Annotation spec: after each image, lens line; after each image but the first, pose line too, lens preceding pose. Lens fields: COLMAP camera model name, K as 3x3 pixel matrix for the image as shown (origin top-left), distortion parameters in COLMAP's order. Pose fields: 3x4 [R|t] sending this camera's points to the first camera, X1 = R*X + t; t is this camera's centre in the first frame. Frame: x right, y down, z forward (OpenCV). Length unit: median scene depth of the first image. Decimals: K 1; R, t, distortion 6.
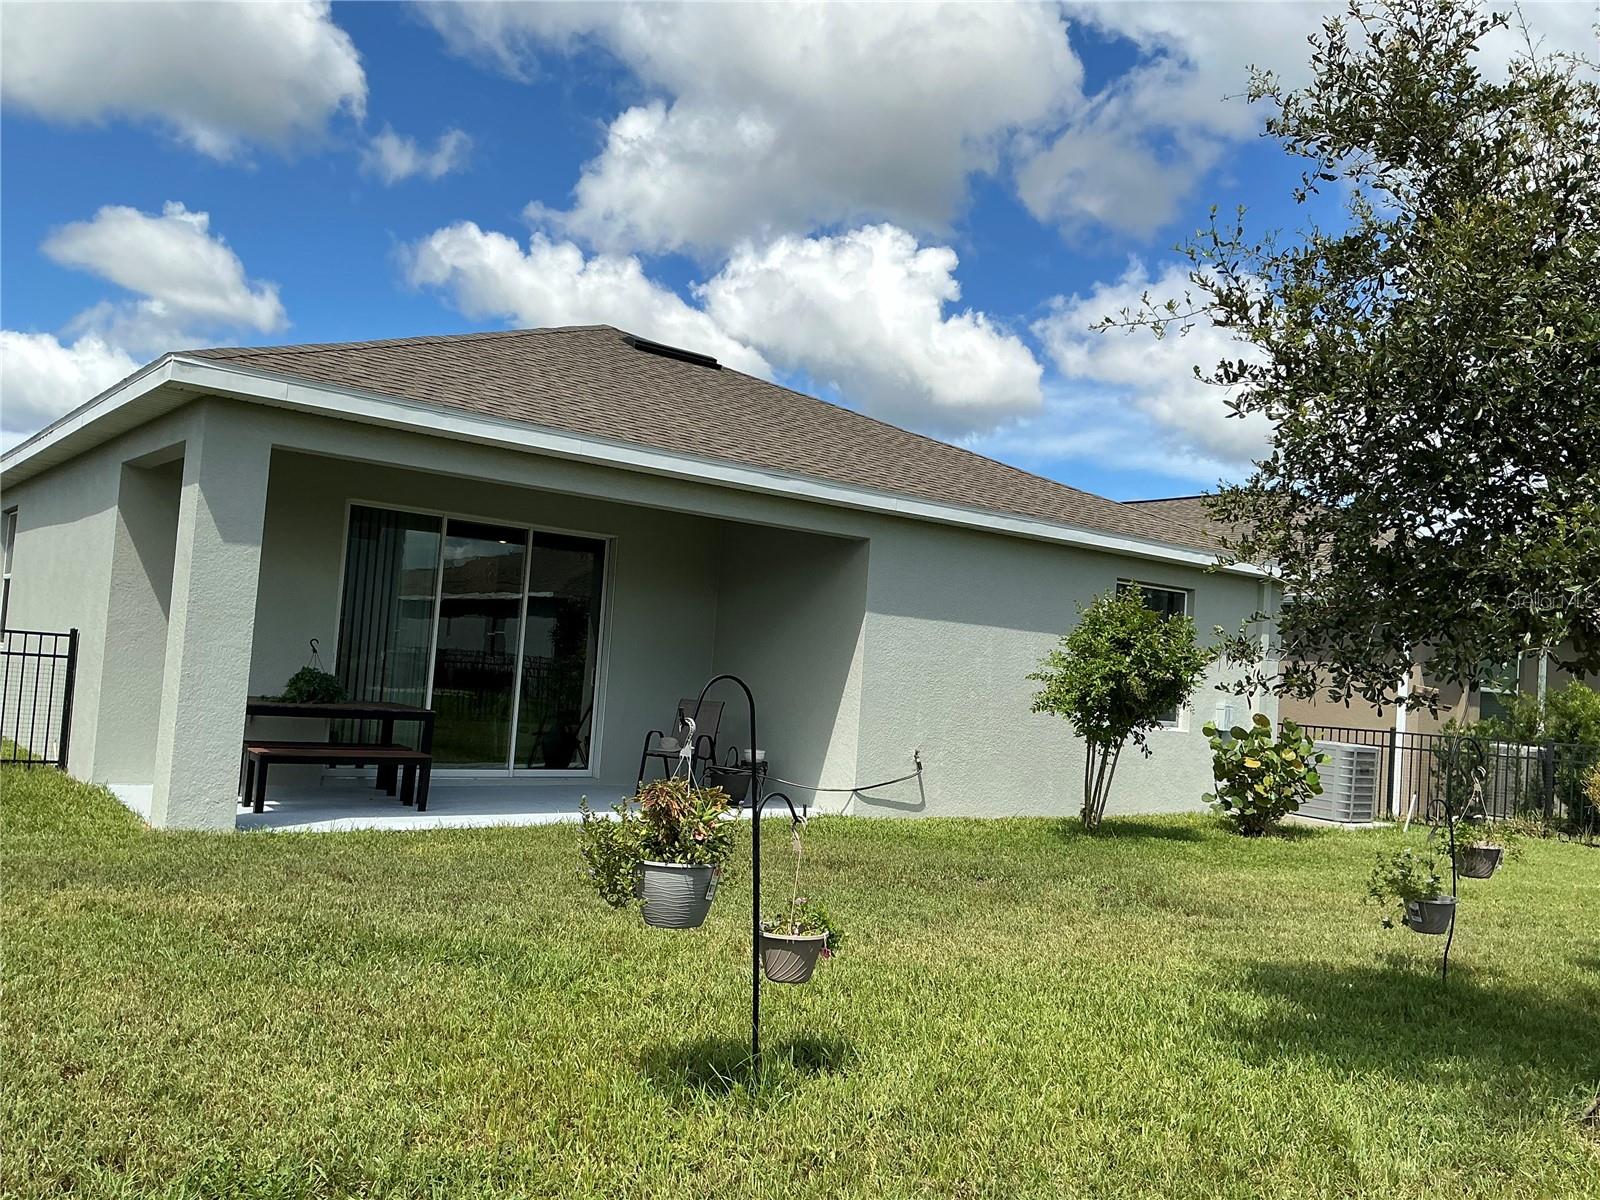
lens RADIAL K [[1337.1, 0, 804.0], [0, 1337.1, 594.2], [0, 0, 1]] dist [0.135193, -0.266800]
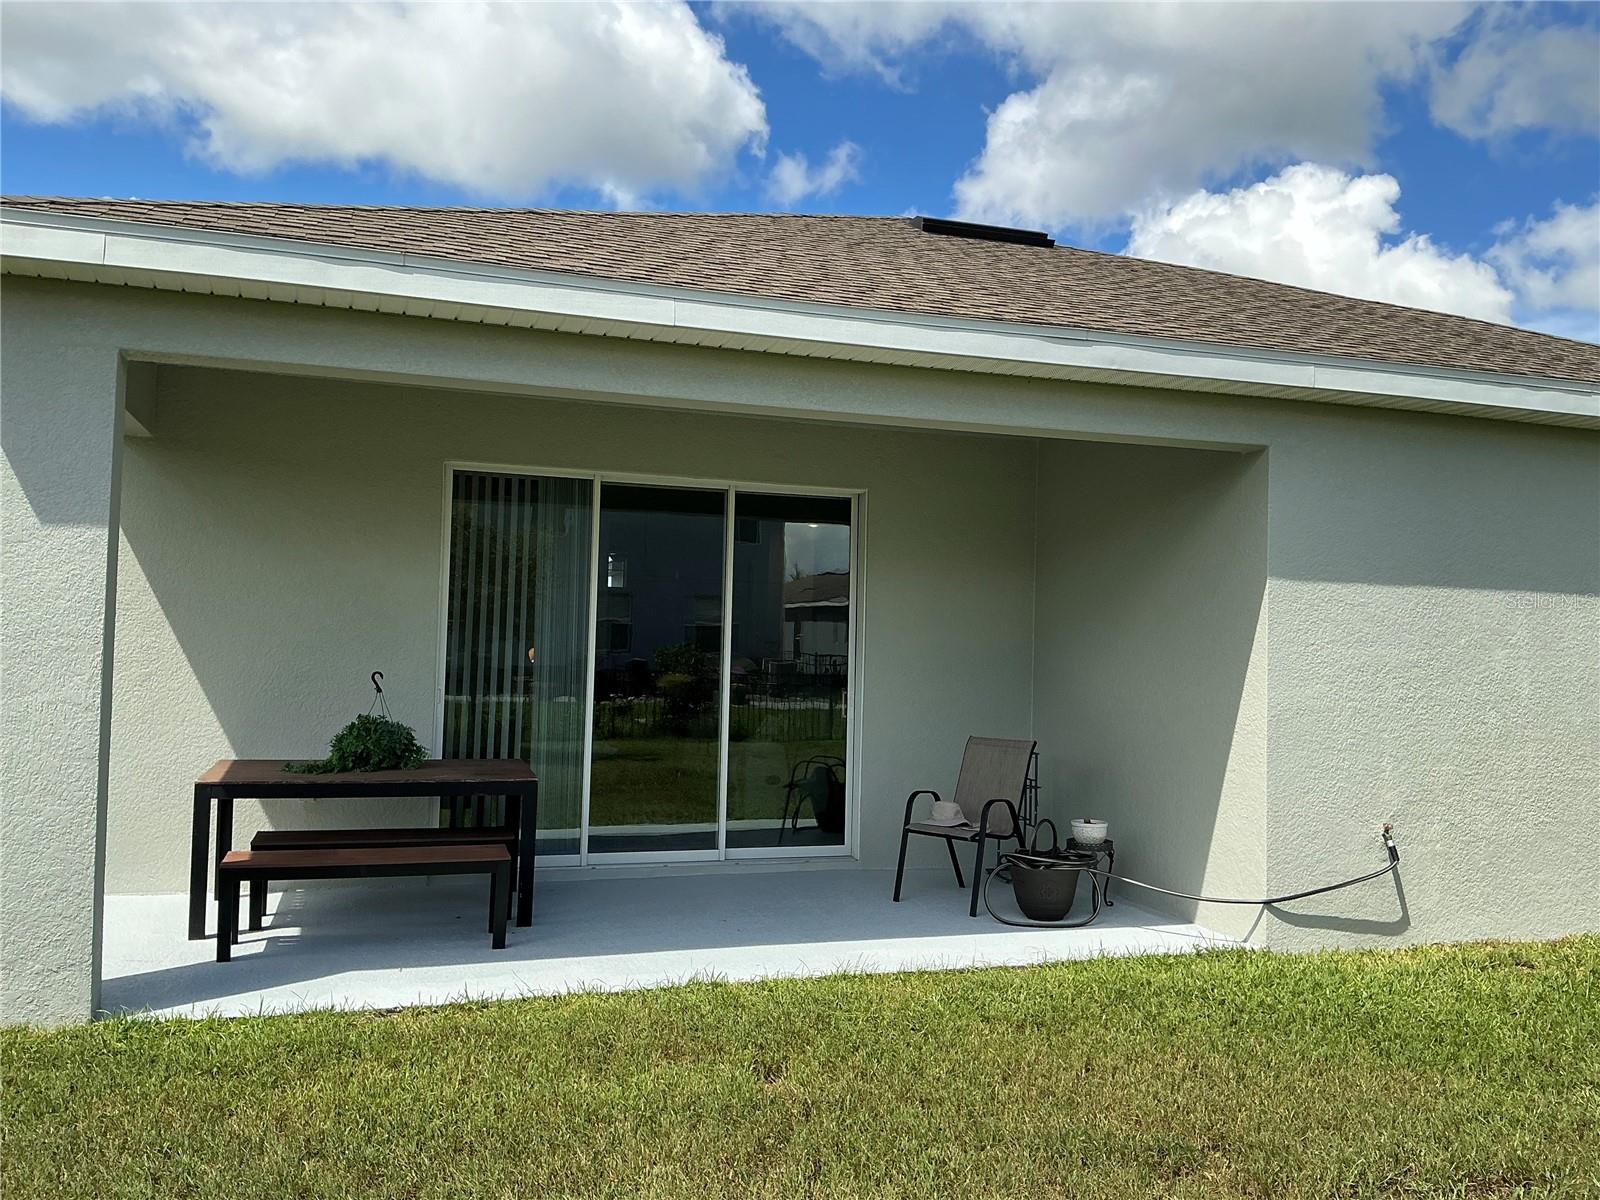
lens RADIAL K [[1308.0, 0, 761.3], [0, 1308.0, 590.9], [0, 0, 1]] dist [0.002571, 0.000981]
pose [[0.936701, -0.061379, -0.344707, 0.038910], [0.061072, 0.998064, -0.011762, 0.012111], [0.344762, -0.010034, 0.938637, 0.453994]]
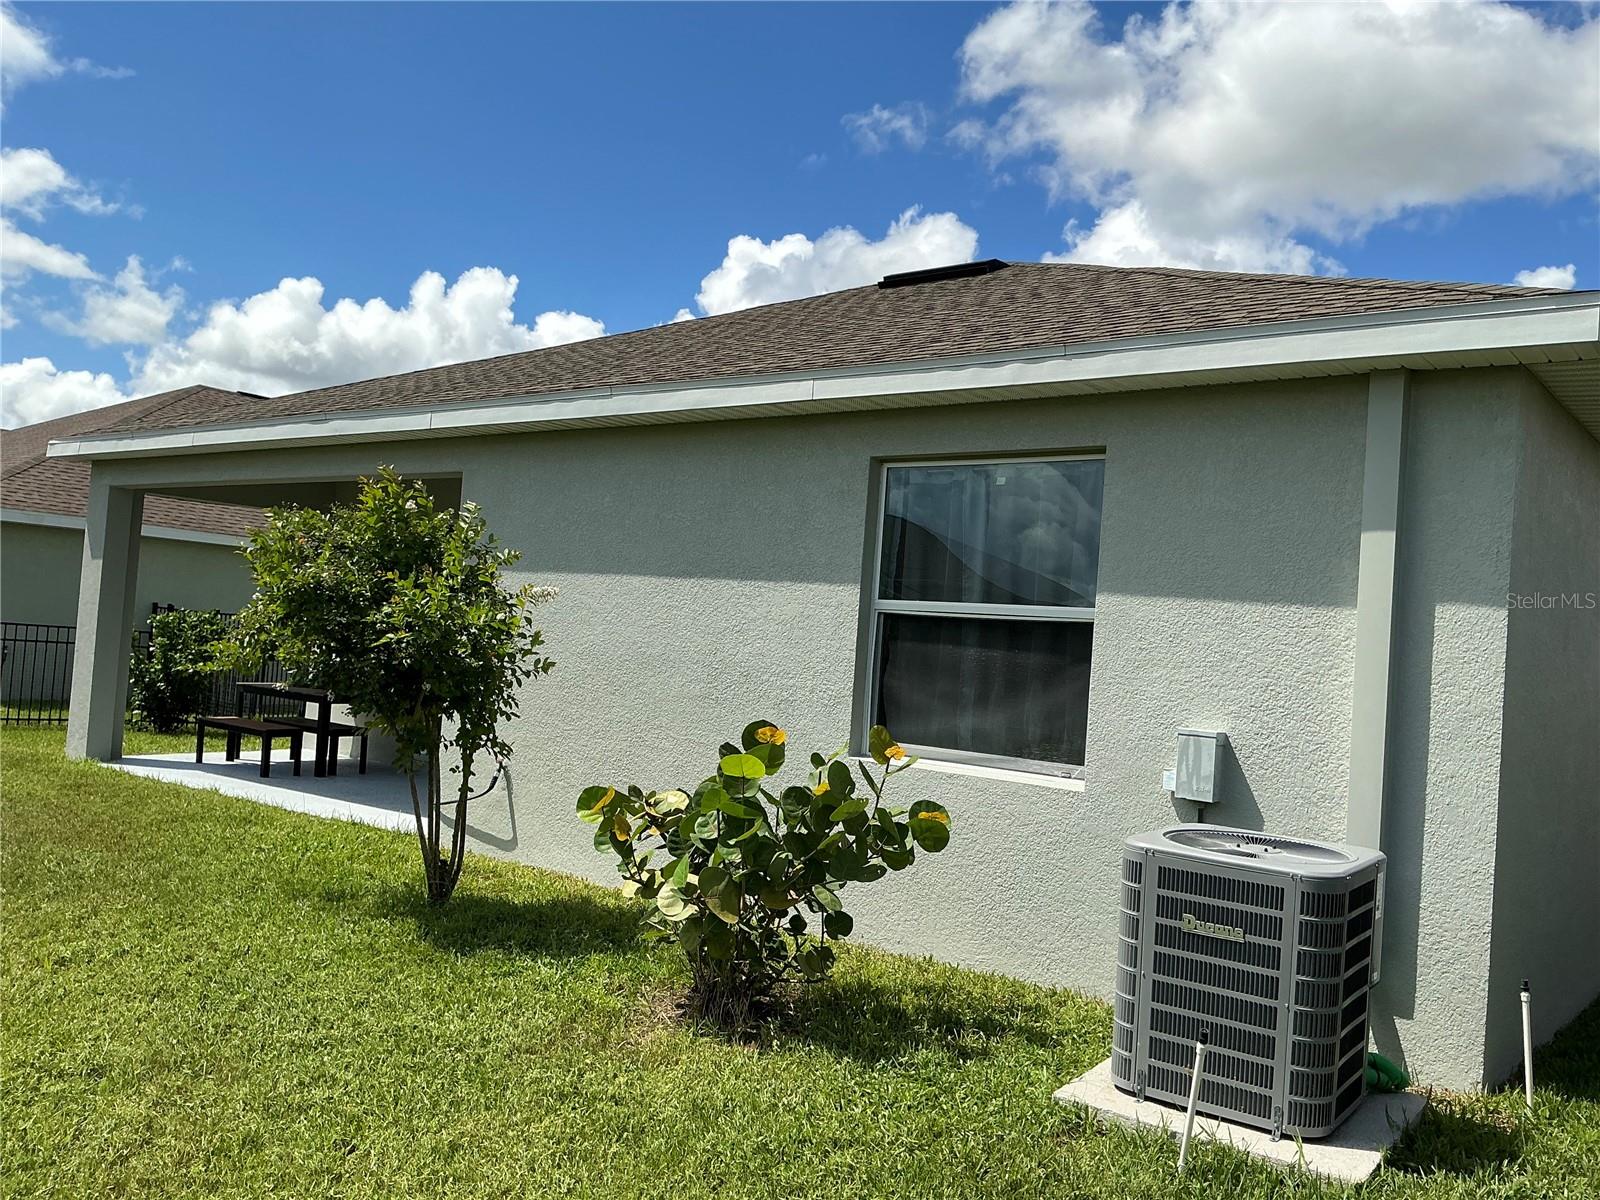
lens RADIAL K [[1337.1, 0, 804.0], [0, 1337.1, 594.2], [0, 0, 1]] dist [0.135193, -0.266800]
pose [[0.237799, -0.096280, -0.966531, 0.871308], [-0.007769, 0.994855, -0.101013, 0.108226], [0.971283, 0.031530, 0.235828, 1.075728]]
